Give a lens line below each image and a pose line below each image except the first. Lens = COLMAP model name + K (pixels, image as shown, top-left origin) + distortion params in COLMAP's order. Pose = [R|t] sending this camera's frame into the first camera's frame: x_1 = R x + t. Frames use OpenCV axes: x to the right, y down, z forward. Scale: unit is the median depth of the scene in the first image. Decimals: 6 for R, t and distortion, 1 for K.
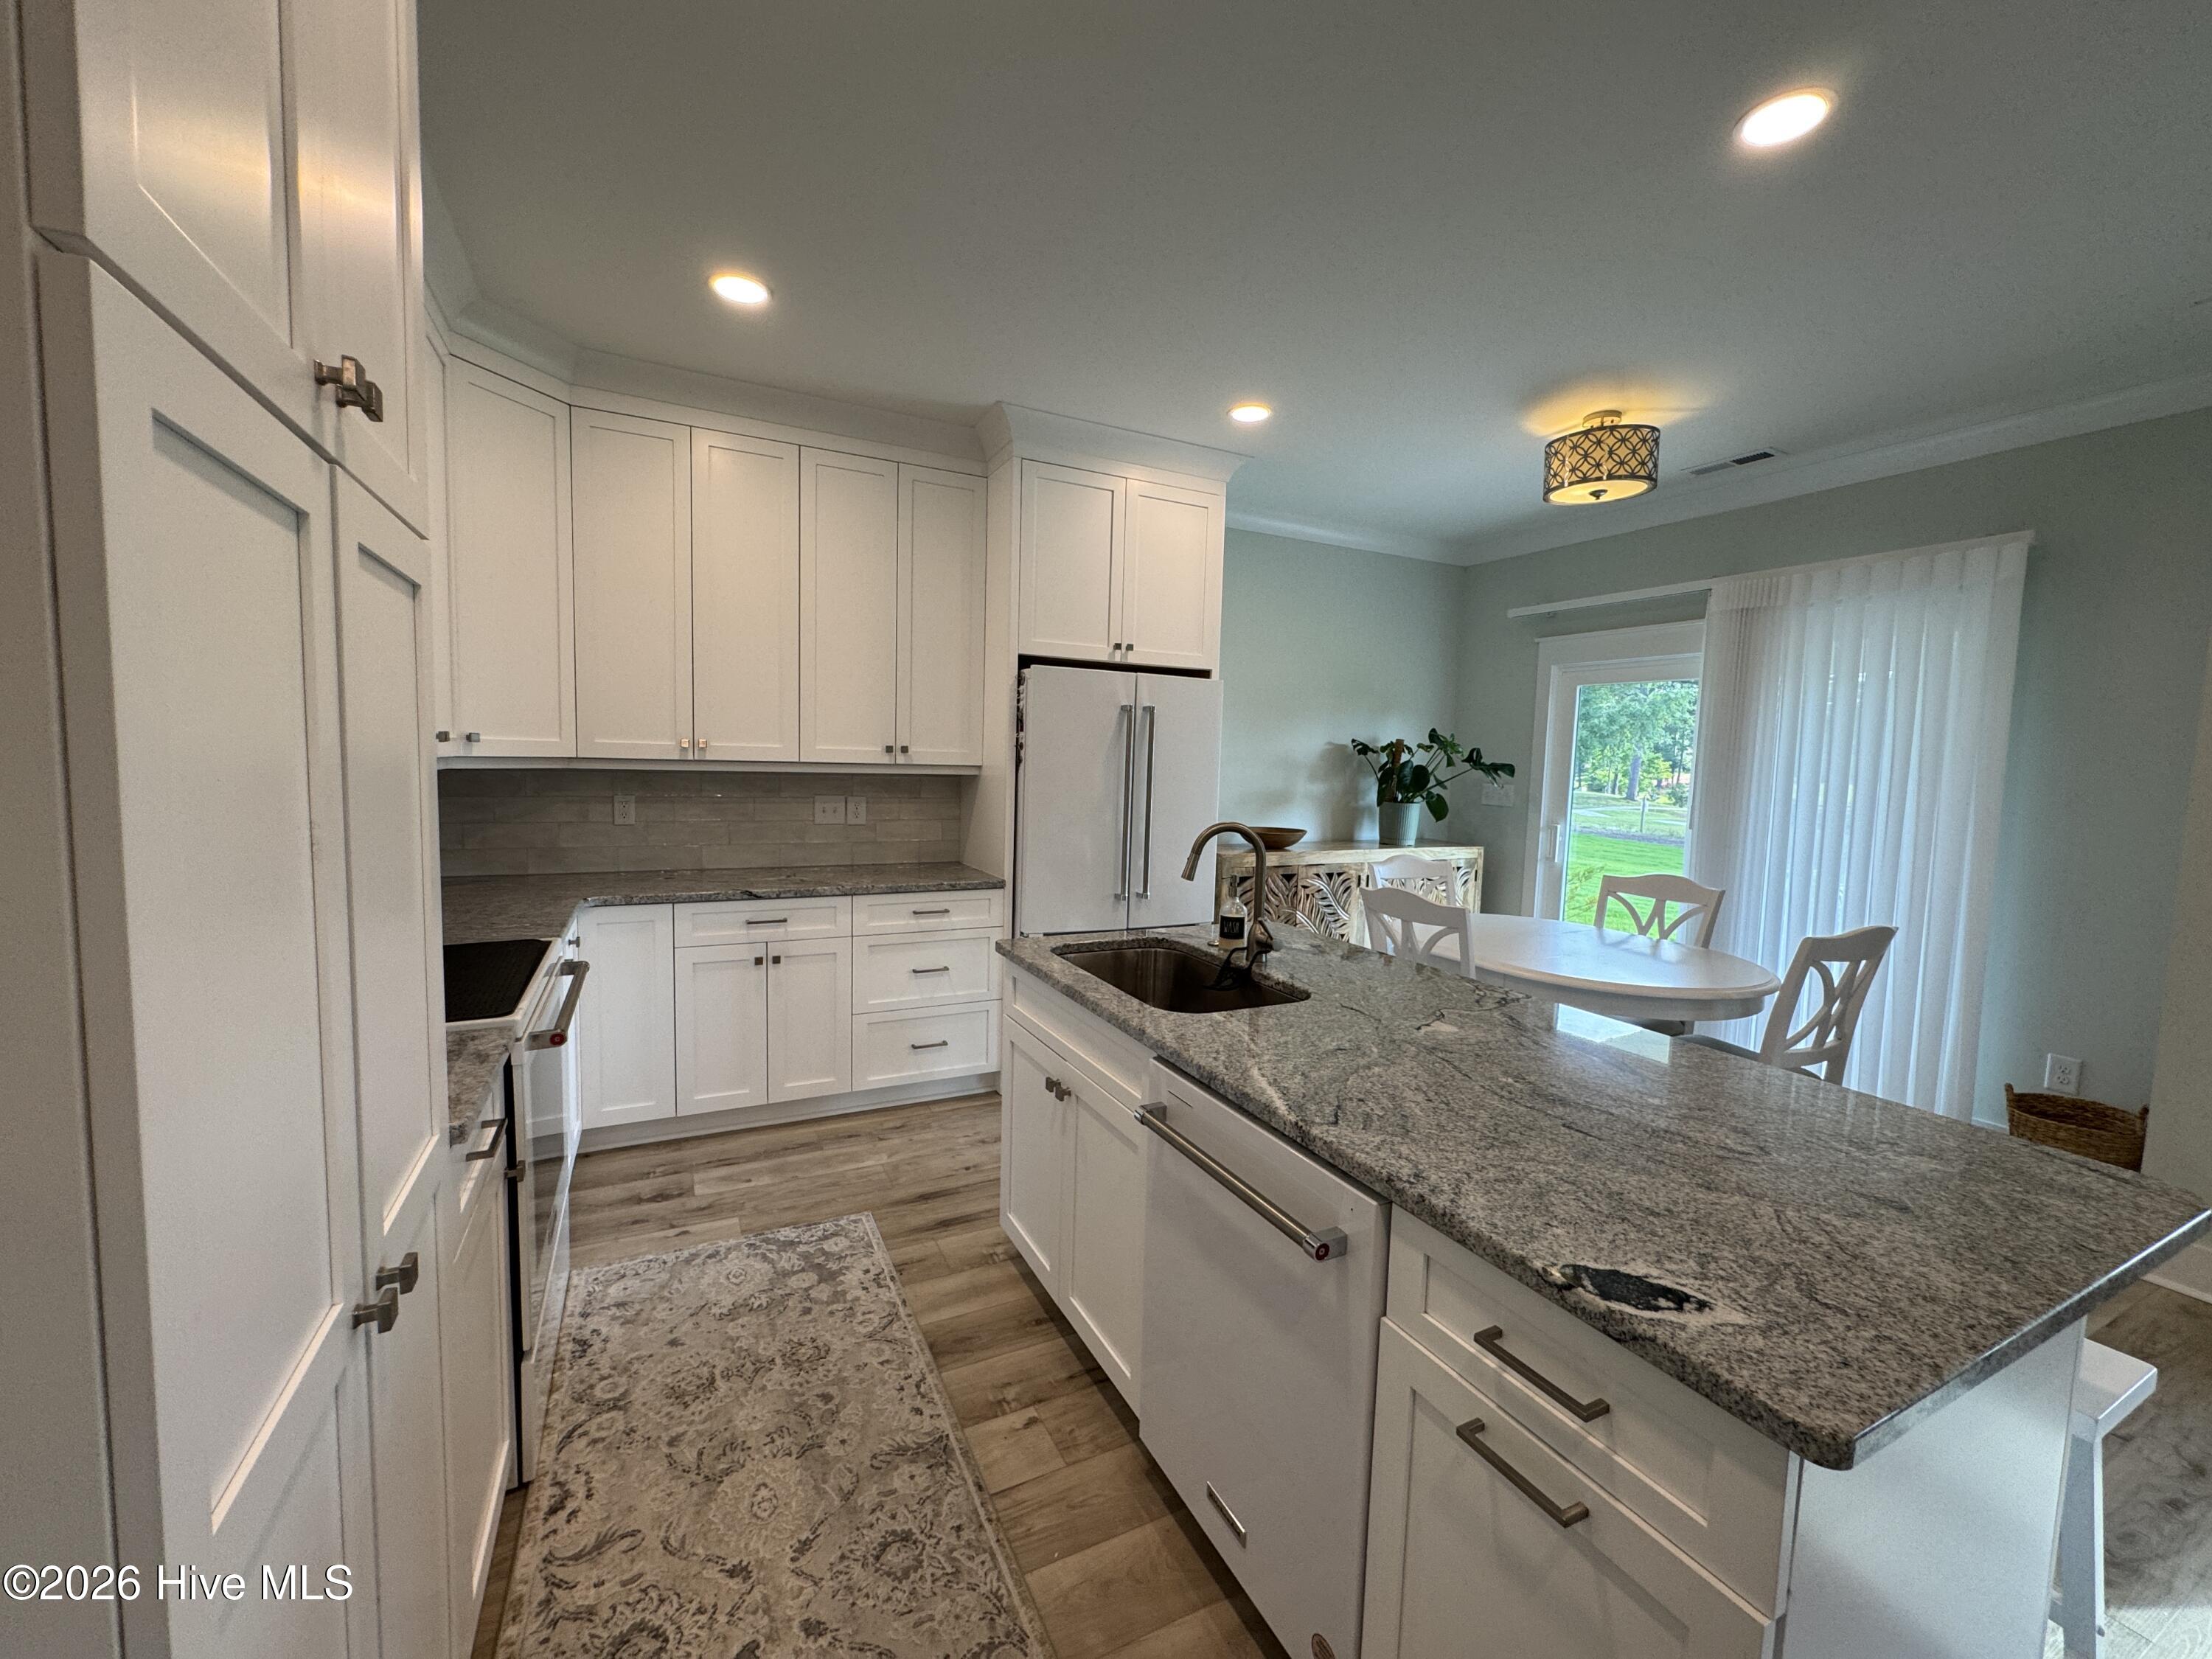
lens RADIAL K [[874.4, 0, 1106.0], [0, 874.4, 829.5], [0, 0, 1]] dist [-0.001547, 0.000239]
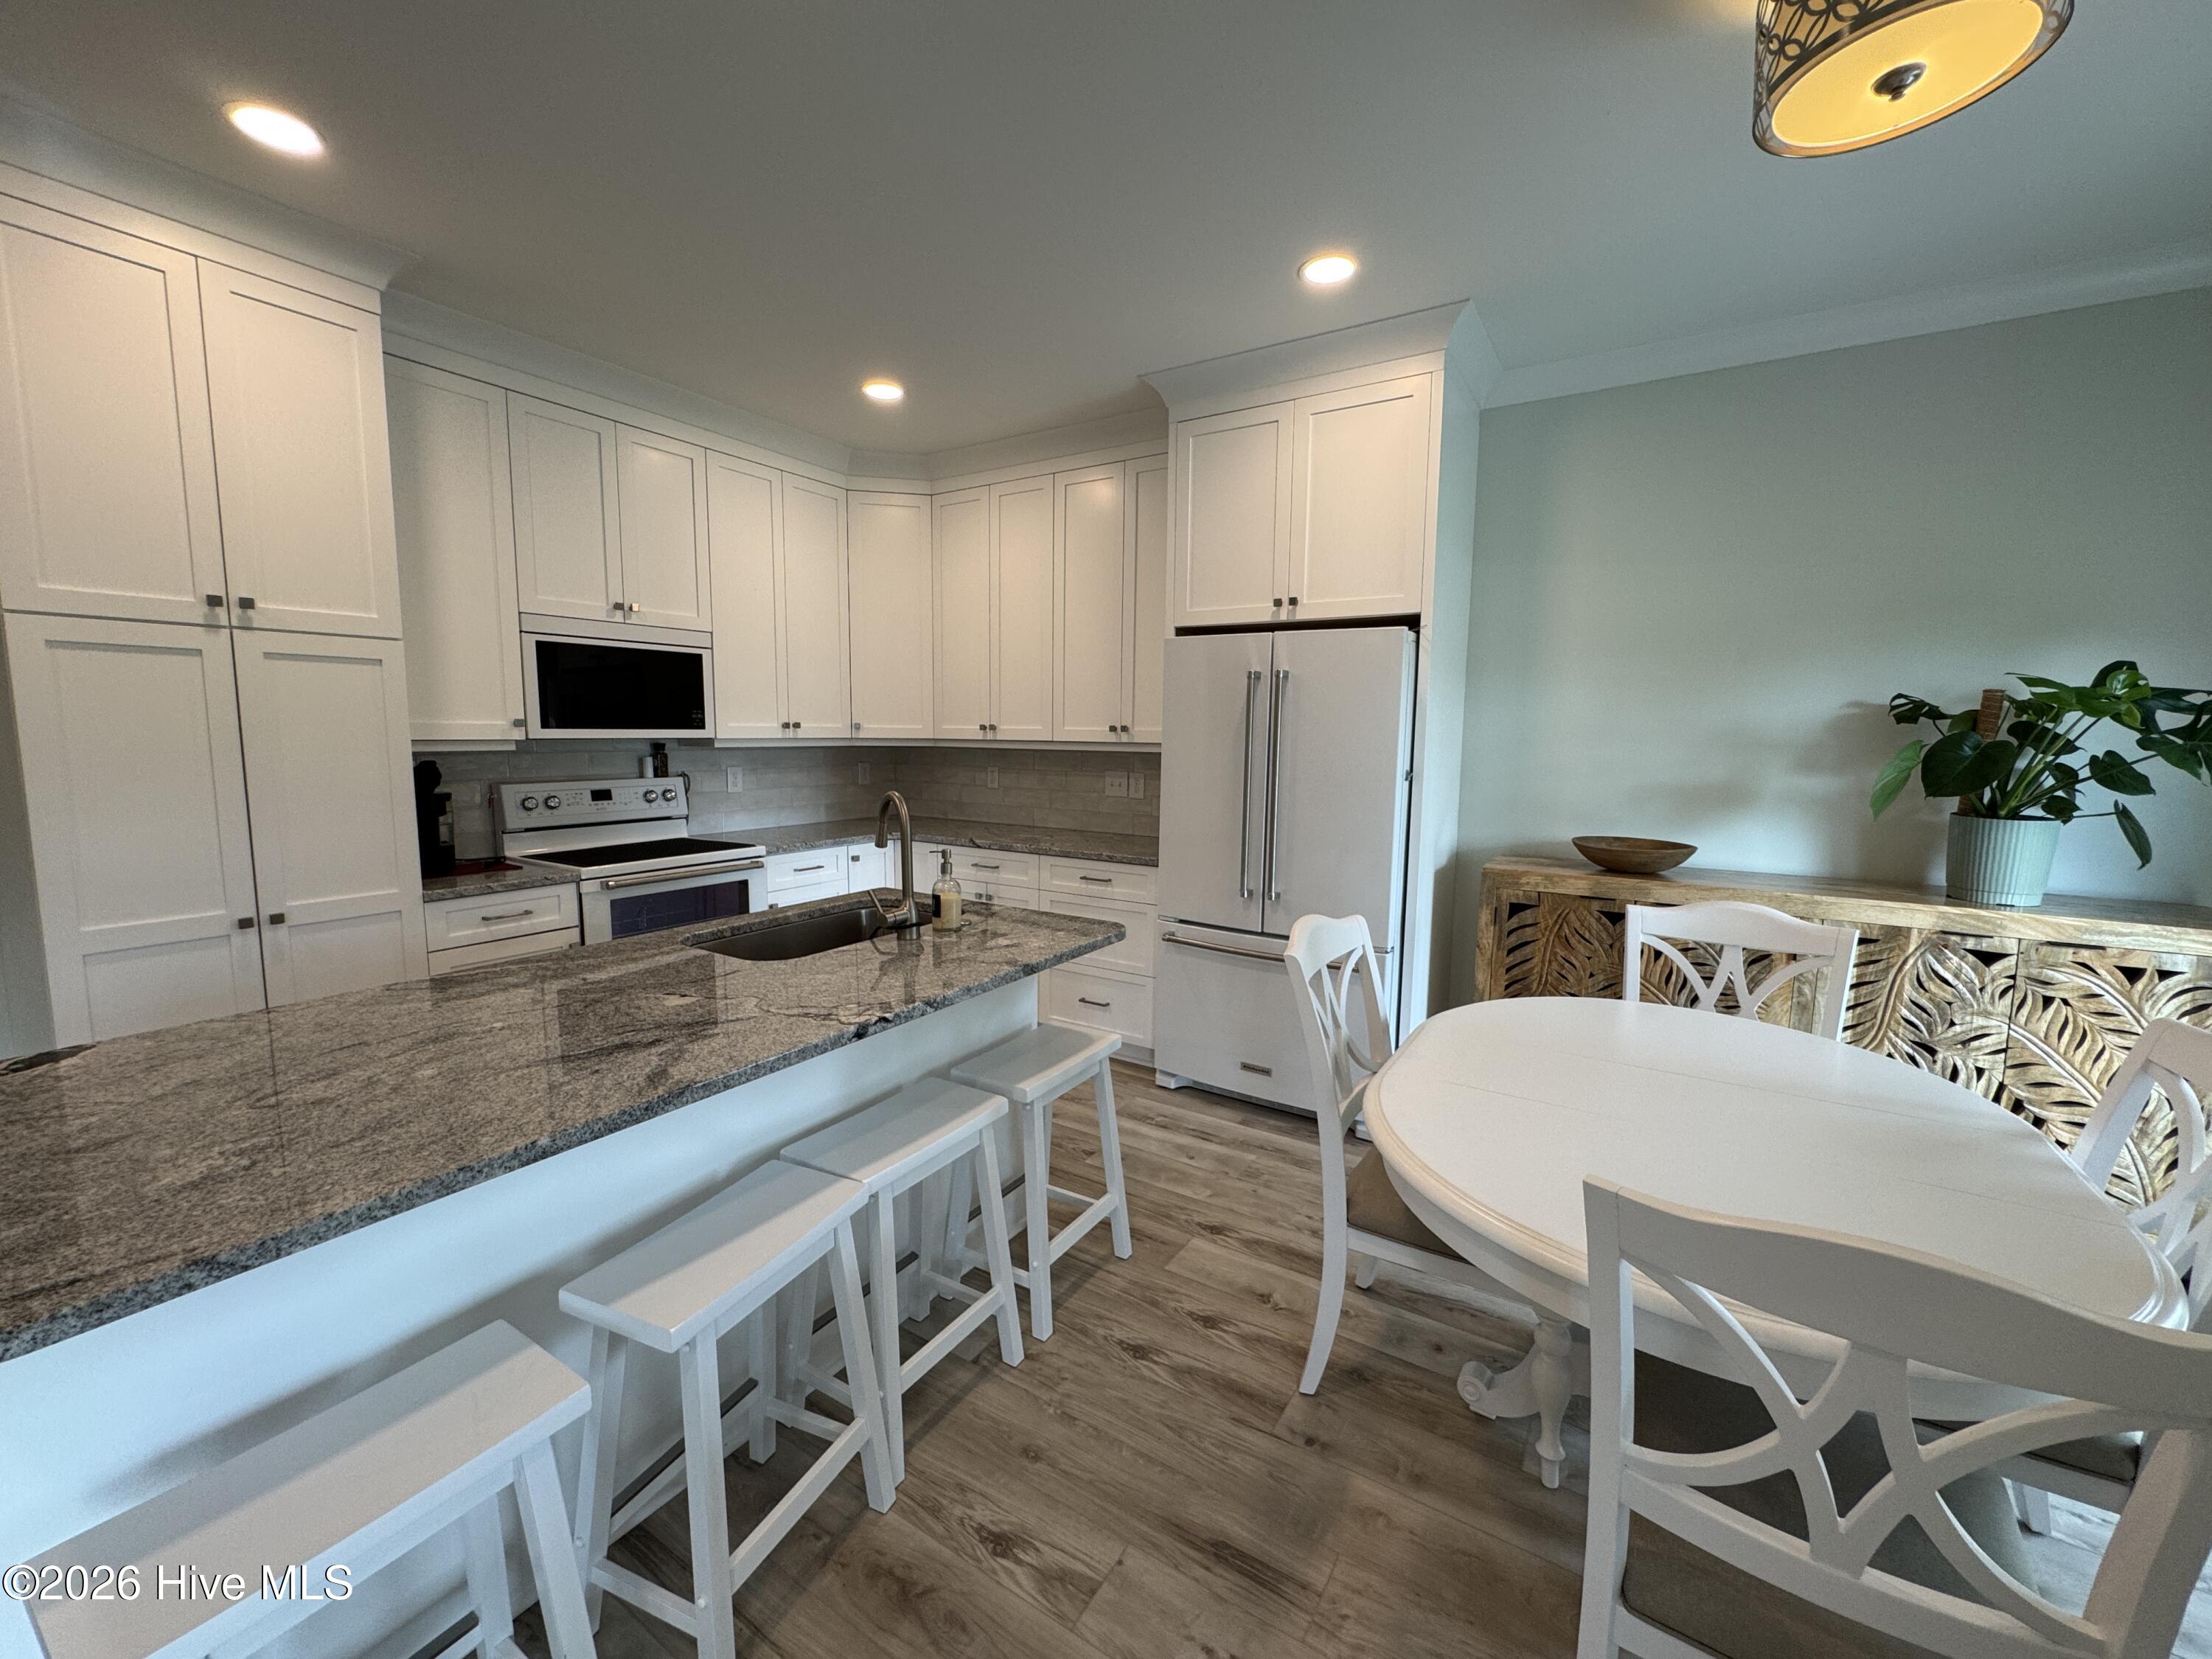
lens RADIAL K [[874.4, 0, 1106.0], [0, 874.4, 829.5], [0, 0, 1]] dist [-0.001547, 0.000239]
pose [[0.520284, 0.076924, -0.850522, 0.692442], [-0.068344, 0.996491, 0.048318, -0.018950], [0.851254, 0.032989, 0.523715, 0.431339]]
